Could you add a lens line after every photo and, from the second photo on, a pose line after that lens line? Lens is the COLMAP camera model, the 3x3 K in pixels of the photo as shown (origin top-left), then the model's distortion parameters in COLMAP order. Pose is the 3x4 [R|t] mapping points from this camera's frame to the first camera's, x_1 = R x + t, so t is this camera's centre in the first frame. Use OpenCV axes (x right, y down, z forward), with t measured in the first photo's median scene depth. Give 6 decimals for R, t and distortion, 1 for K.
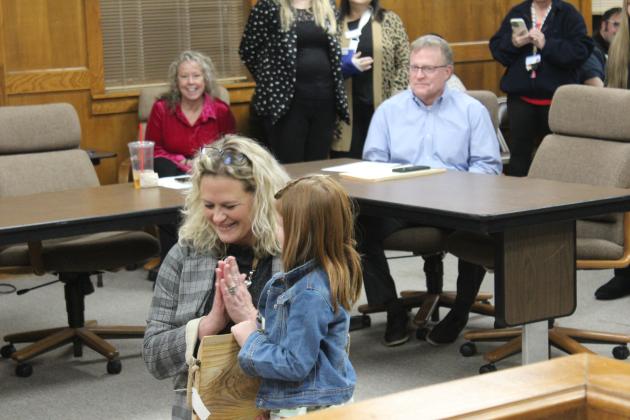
lens RADIAL K [[1541.1, 0, 310.4], [0, 1541.1, 206.1], [0, 0, 1]] dist [0.096548, 0.000000]
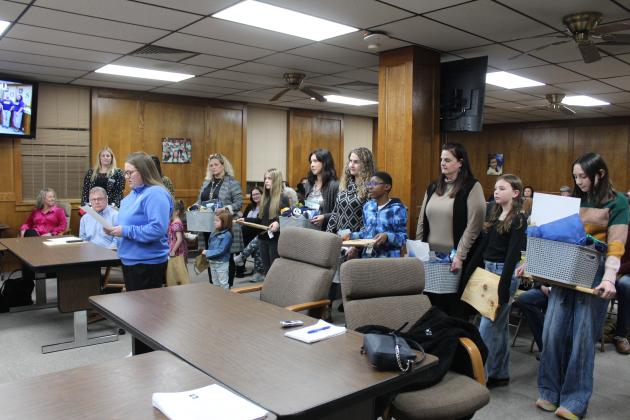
lens RADIAL K [[530.7, 0, 312.7], [0, 530.7, 213.3], [0, 0, 1]] dist [-0.138653, 0.094068]
pose [[0.994298, 0.045455, 0.096467, 0.346796], [-0.039908, 0.997479, -0.058676, -0.034690], [-0.098891, 0.054491, 0.993605, 0.157084]]
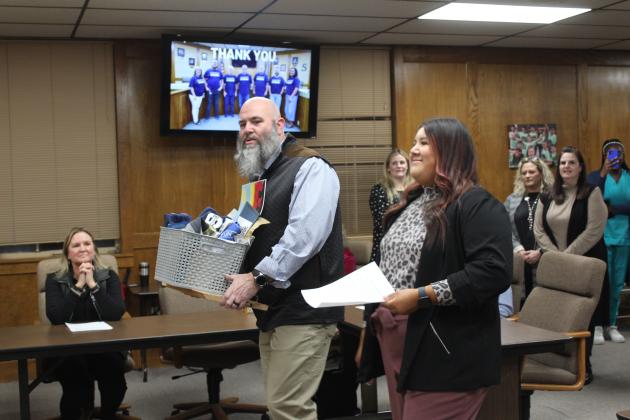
lens RADIAL K [[922.0, 0, 301.3], [0, 922.0, 211.1], [0, 0, 1]] dist [-0.010526, 0.000000]
pose [[0.959686, 0.015272, -0.280661, 0.177137], [-0.042489, 0.994931, -0.091148, -0.028696], [0.277846, 0.099398, 0.955469, 0.152454]]
